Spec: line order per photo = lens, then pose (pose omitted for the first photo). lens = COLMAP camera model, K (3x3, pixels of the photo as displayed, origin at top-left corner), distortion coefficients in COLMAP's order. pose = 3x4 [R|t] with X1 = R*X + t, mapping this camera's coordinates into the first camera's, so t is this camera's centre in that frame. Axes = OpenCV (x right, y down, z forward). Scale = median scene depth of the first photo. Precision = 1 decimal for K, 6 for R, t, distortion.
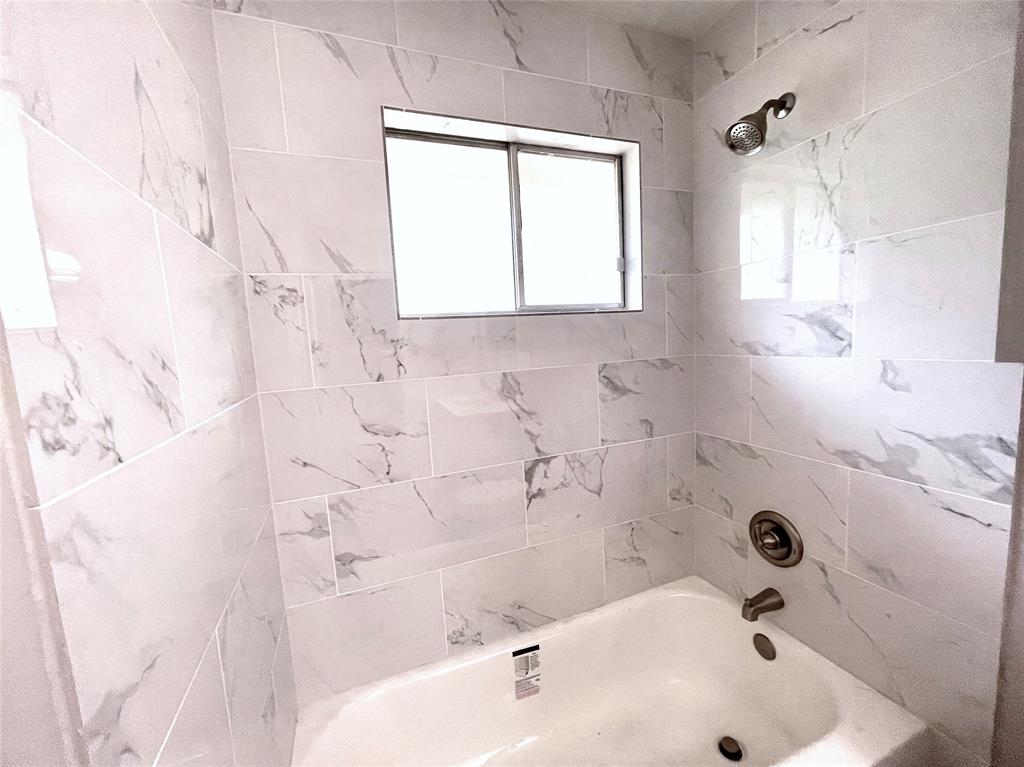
lens RADIAL K [[416.8, 0, 509.3], [0, 416.8, 384.7], [0, 0, 1]] dist [-0.003838, 0.000253]
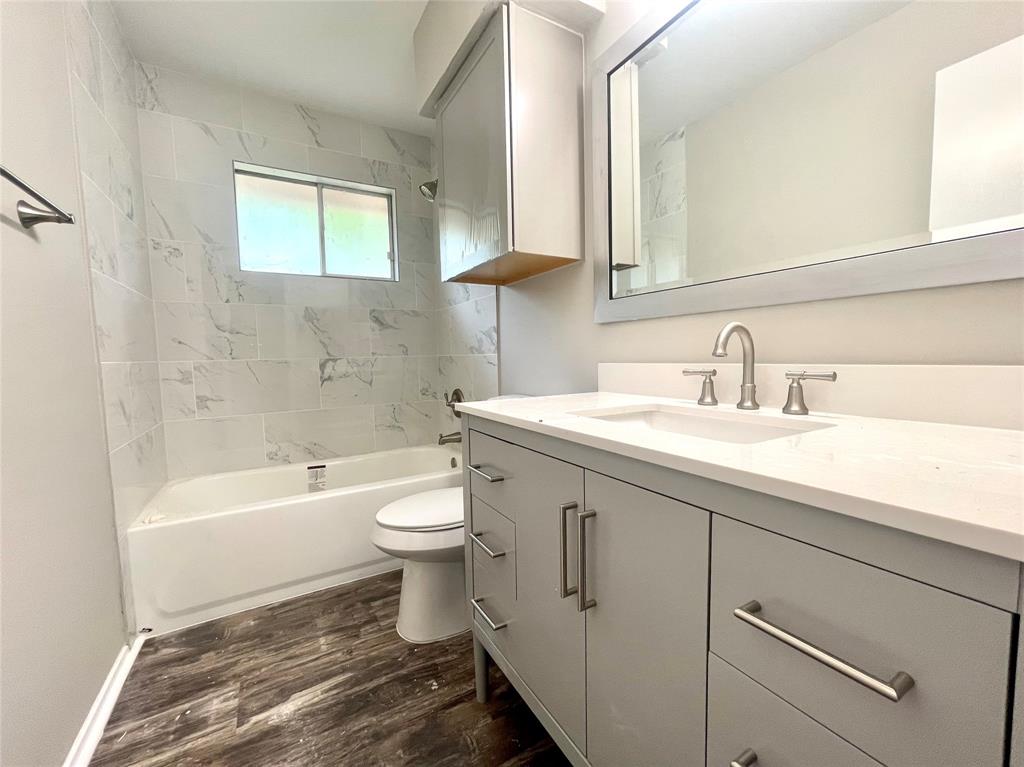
lens RADIAL K [[414.3, 0, 507.9], [0, 414.3, 386.3], [0, 0, 1]] dist [-0.000112, 0.001019]
pose [[0.988359, 0.022414, 0.150483, 0.579244], [-0.015783, 0.998857, -0.045114, 0.376476], [-0.151322, 0.042214, 0.987583, -0.881833]]
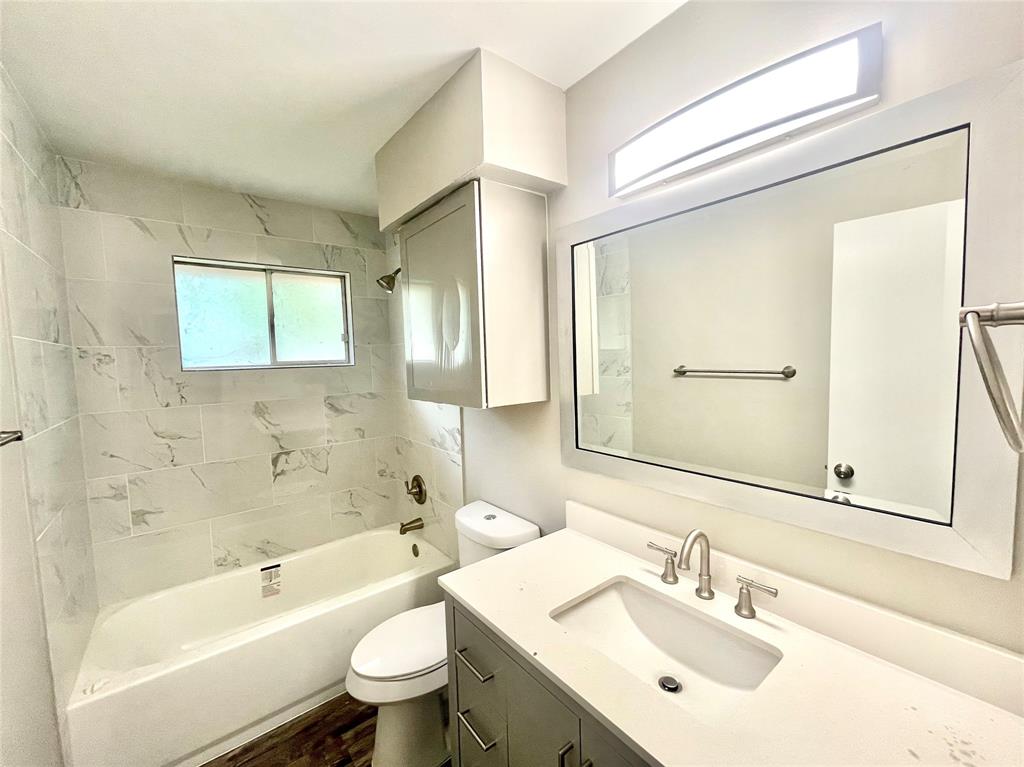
lens RADIAL K [[414.3, 0, 507.9], [0, 414.3, 386.3], [0, 0, 1]] dist [-0.000112, 0.001019]
pose [[0.957819, 0.006986, 0.287289, 0.484206], [0.008566, 0.998566, -0.052842, 0.007413], [-0.287246, 0.053074, 0.956385, -0.932902]]
